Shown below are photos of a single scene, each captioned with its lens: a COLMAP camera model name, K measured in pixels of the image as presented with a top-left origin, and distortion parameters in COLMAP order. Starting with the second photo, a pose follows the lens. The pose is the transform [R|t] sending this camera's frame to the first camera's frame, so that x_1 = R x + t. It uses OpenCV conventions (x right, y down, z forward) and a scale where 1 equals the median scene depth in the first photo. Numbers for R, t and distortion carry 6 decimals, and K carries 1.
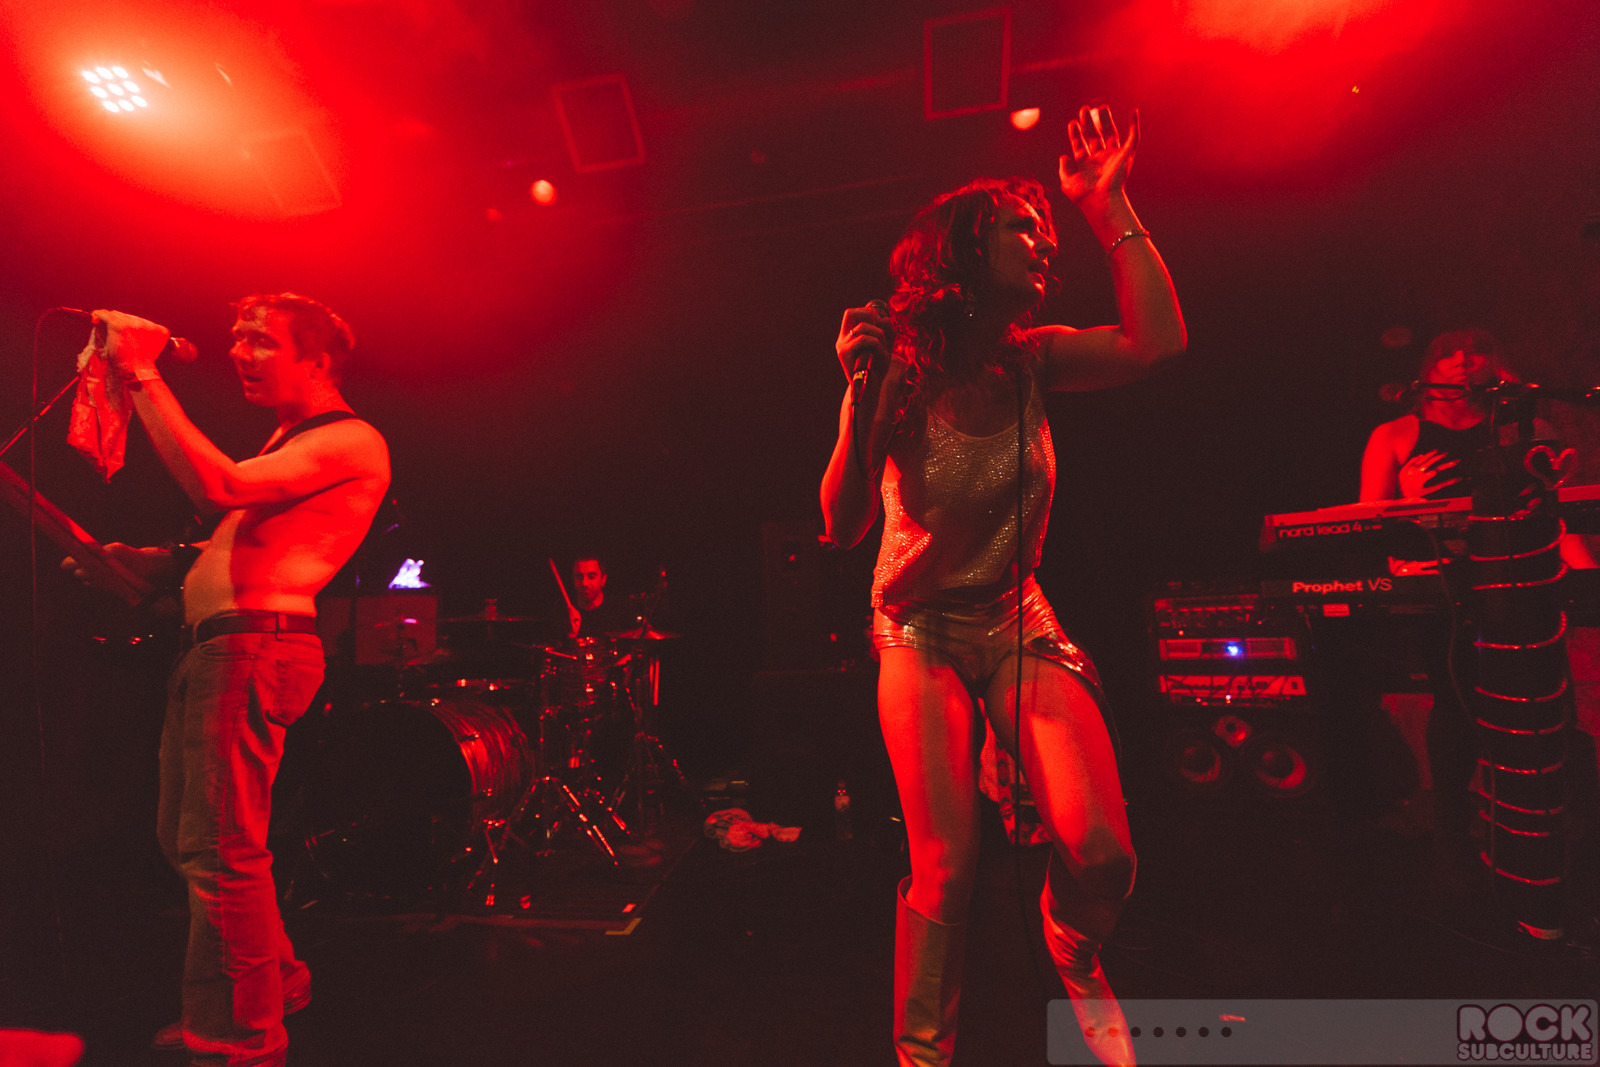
lens RADIAL K [[625.3, 0, 794.4], [0, 625.3, 529.3], [0, 0, 1]] dist [-0.012075, 0.001408]
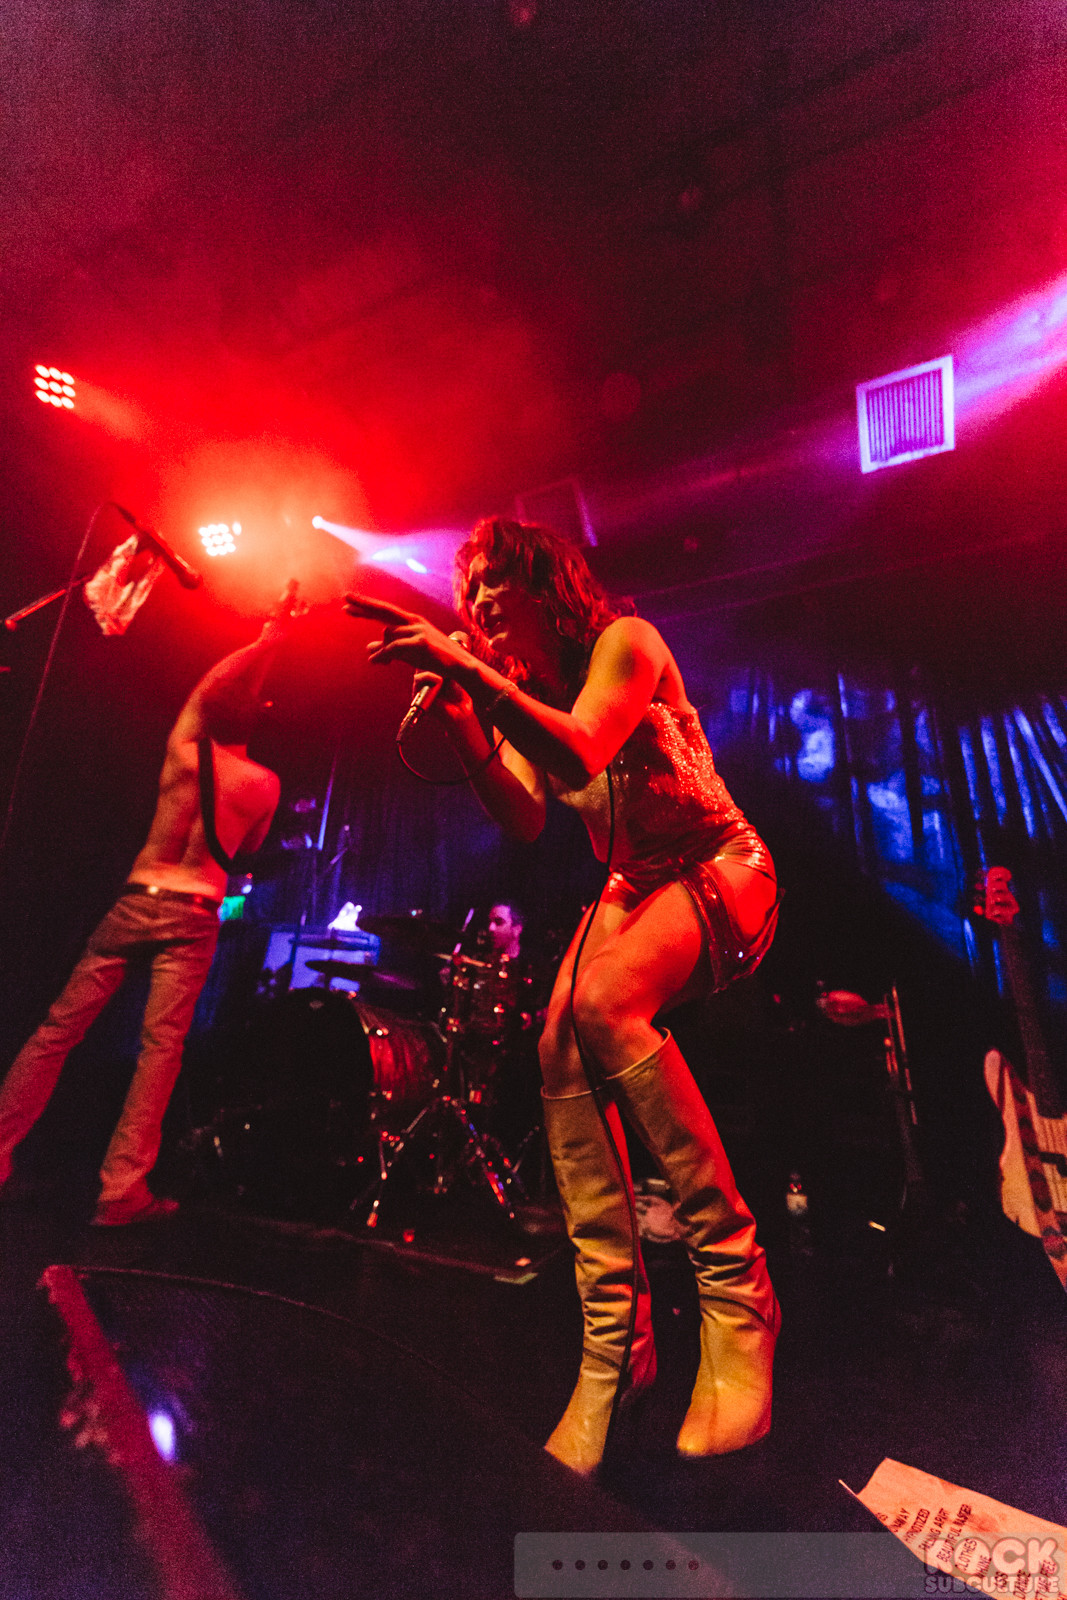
lens RADIAL K [[625.3, 0, 537.1], [0, 625.3, 818.8], [0, 0, 1]] dist [-0.012075, 0.001408]
pose [[0.960904, -0.000852, -0.276882, -0.020262], [-0.077810, 0.958866, -0.272987, 0.243859], [0.265725, 0.283859, 0.921311, 0.081310]]
